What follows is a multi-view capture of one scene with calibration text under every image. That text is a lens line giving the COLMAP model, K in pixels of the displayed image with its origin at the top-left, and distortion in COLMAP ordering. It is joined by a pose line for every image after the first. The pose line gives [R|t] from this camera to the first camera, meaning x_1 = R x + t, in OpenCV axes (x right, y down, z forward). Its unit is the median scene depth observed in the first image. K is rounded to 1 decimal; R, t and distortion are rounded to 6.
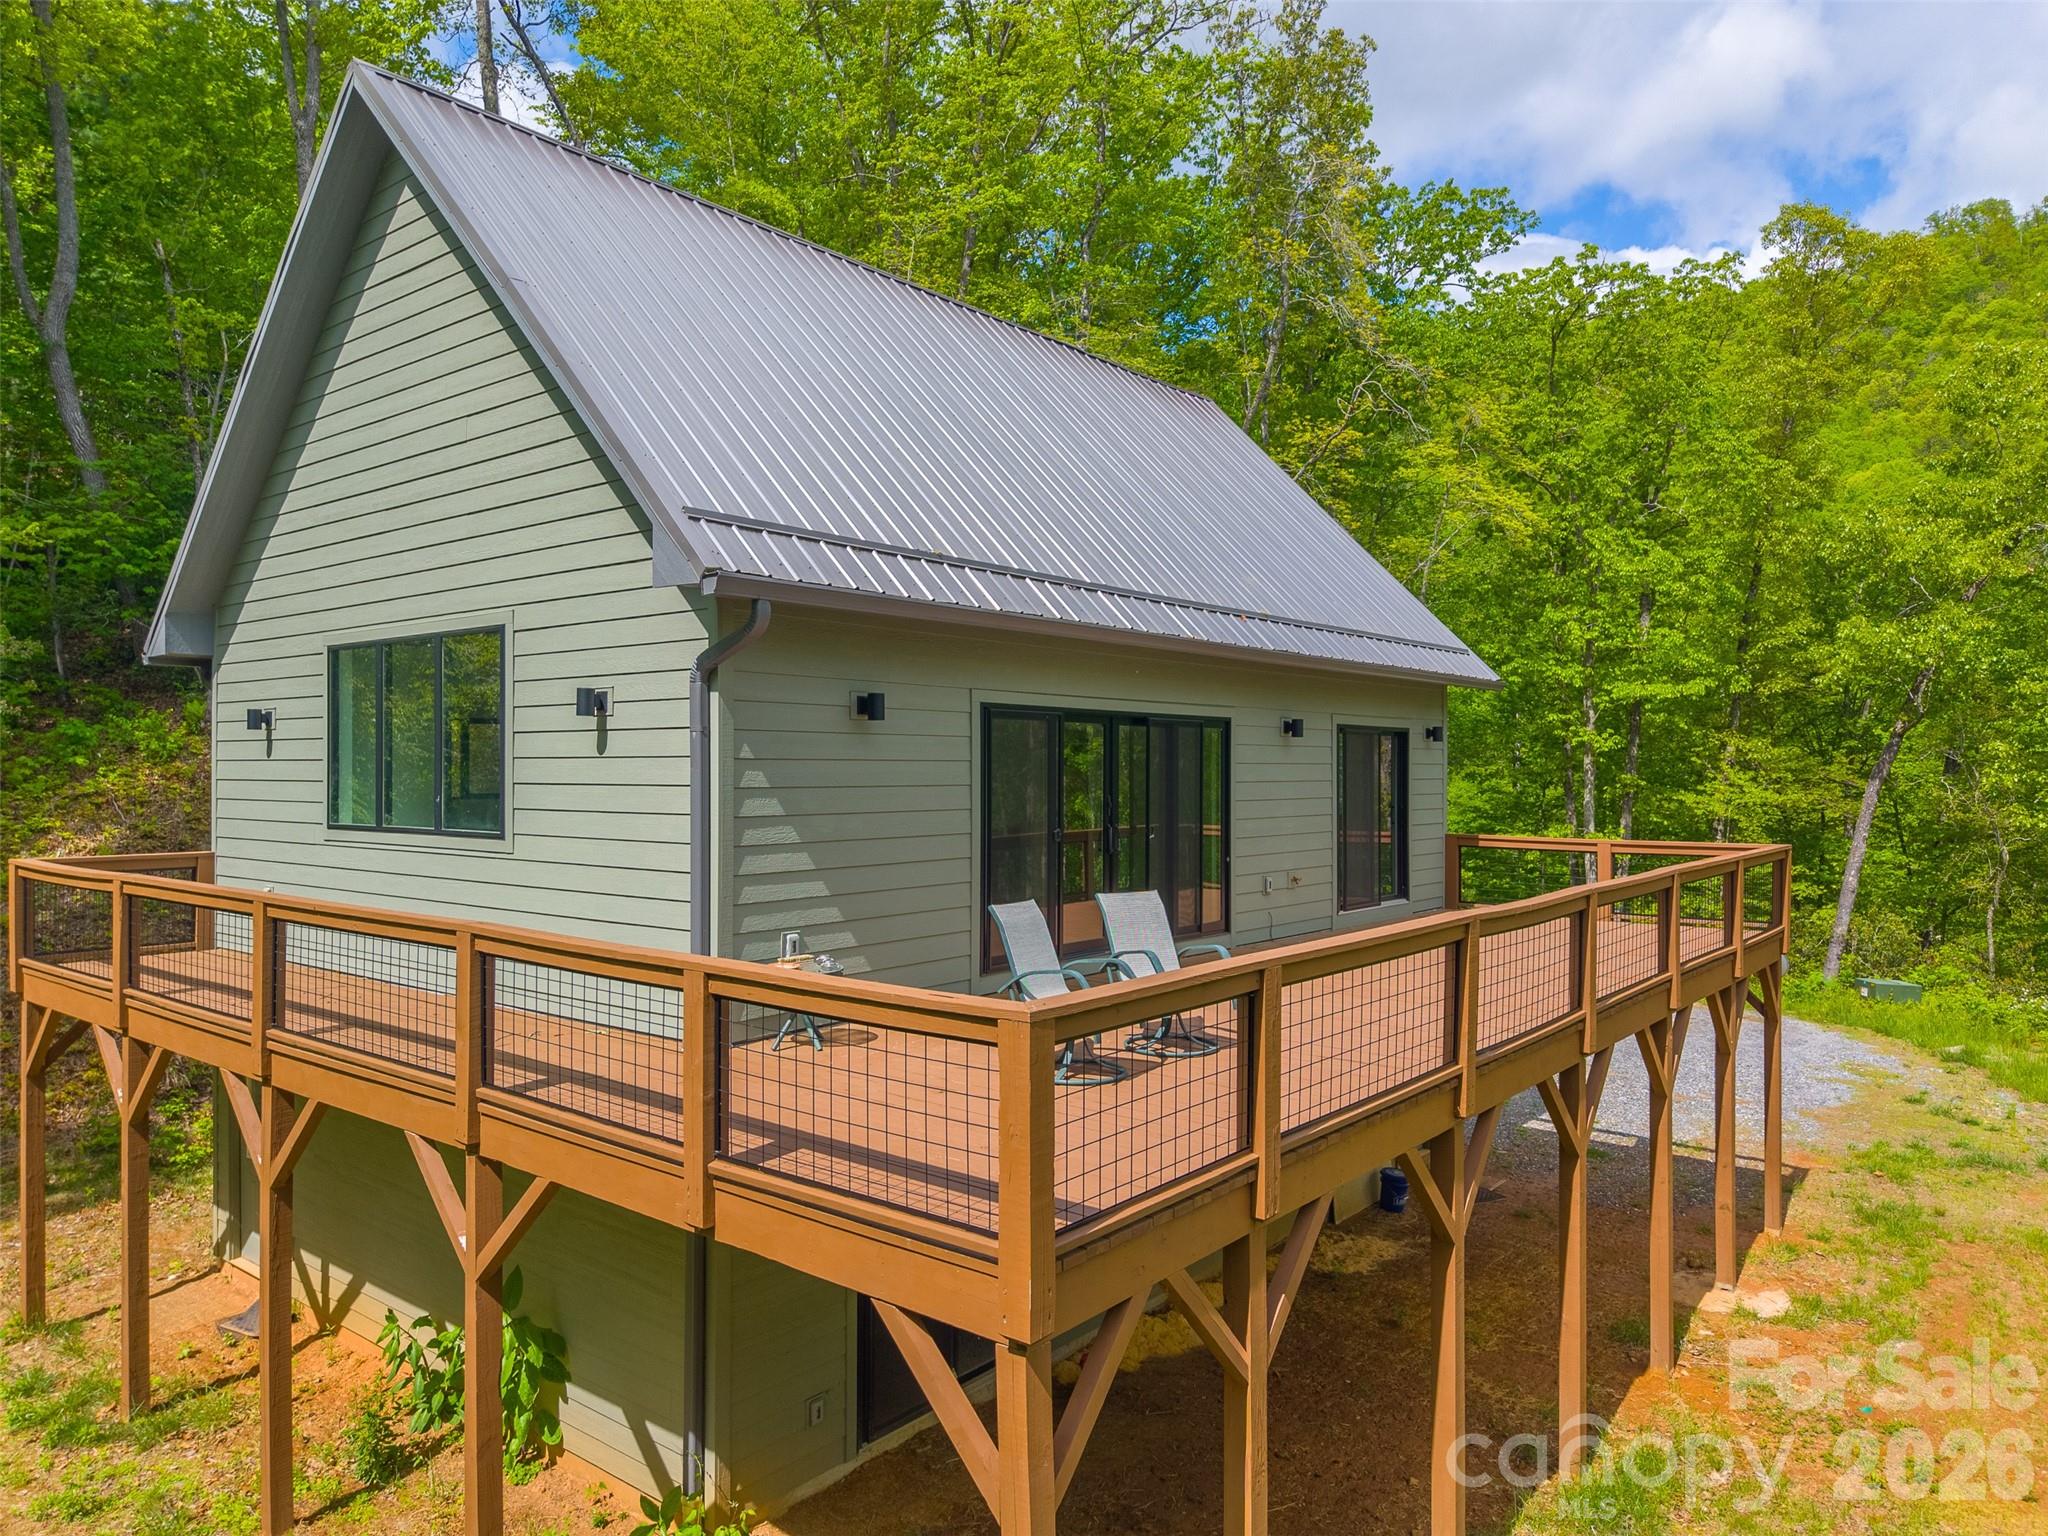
lens RADIAL K [[1375.6, 0, 1016.8], [0, 1375.6, 765.5], [0, 0, 1]] dist [-0.003593, 0.001589]
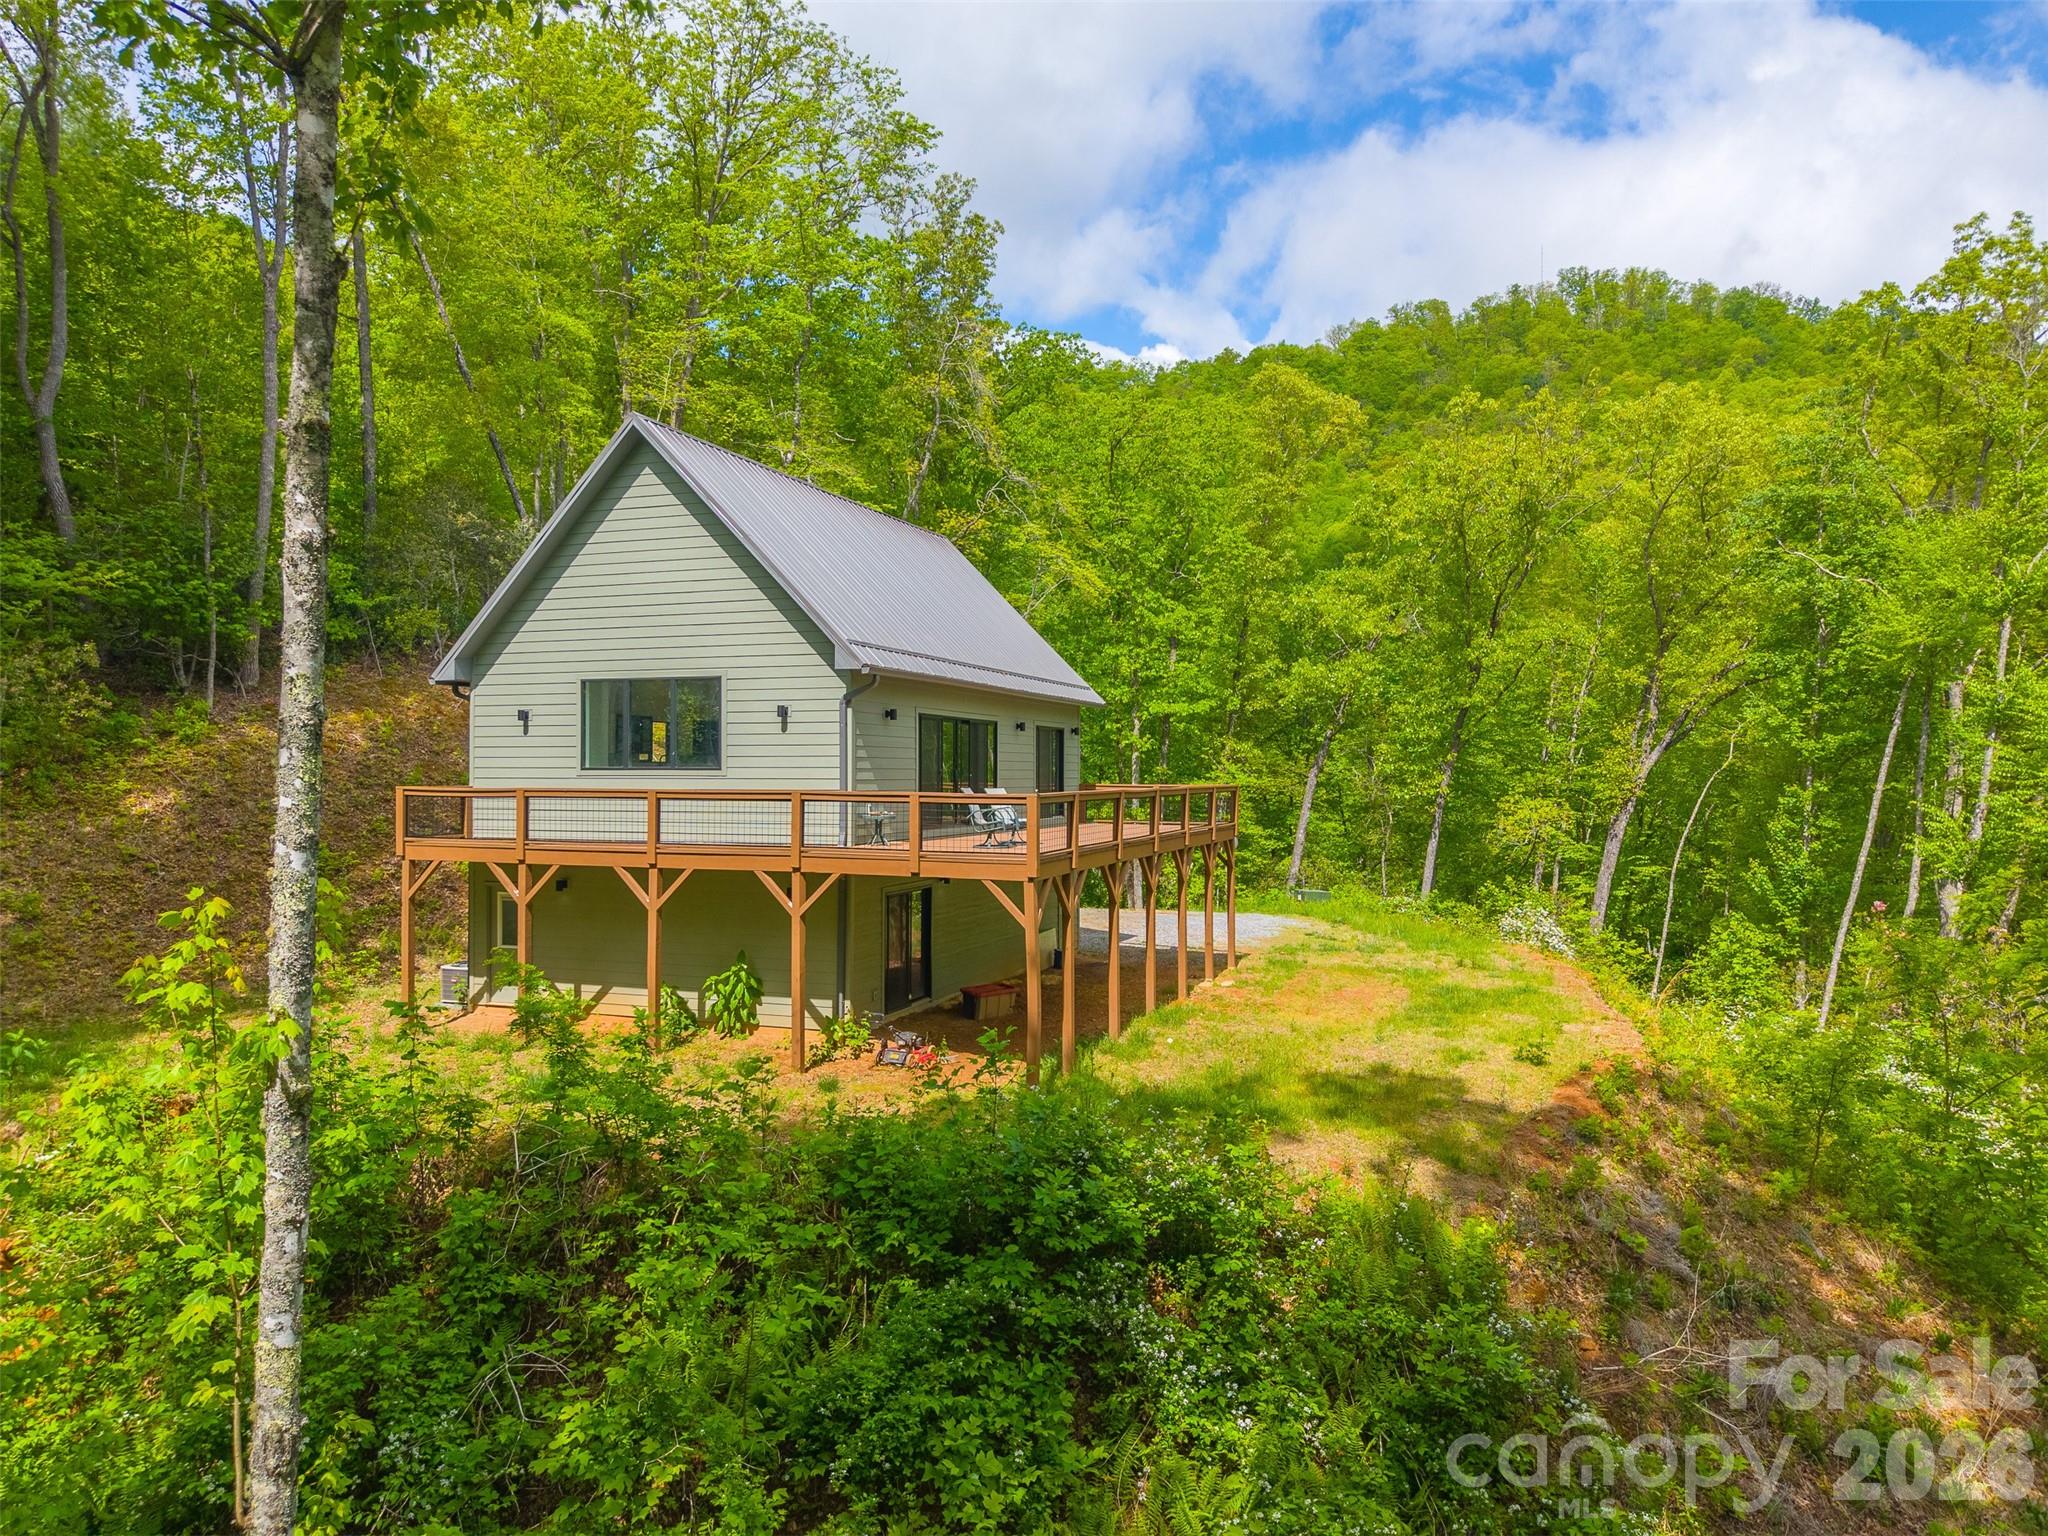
lens RADIAL K [[1375.6, 0, 1016.8], [0, 1375.6, 765.5], [0, 0, 1]] dist [-0.003593, 0.001589]
pose [[0.949962, 0.003077, 0.312350, -0.142881], [-0.001805, 0.999989, -0.004361, 0.012792], [-0.312360, 0.003579, 0.949957, -0.306839]]
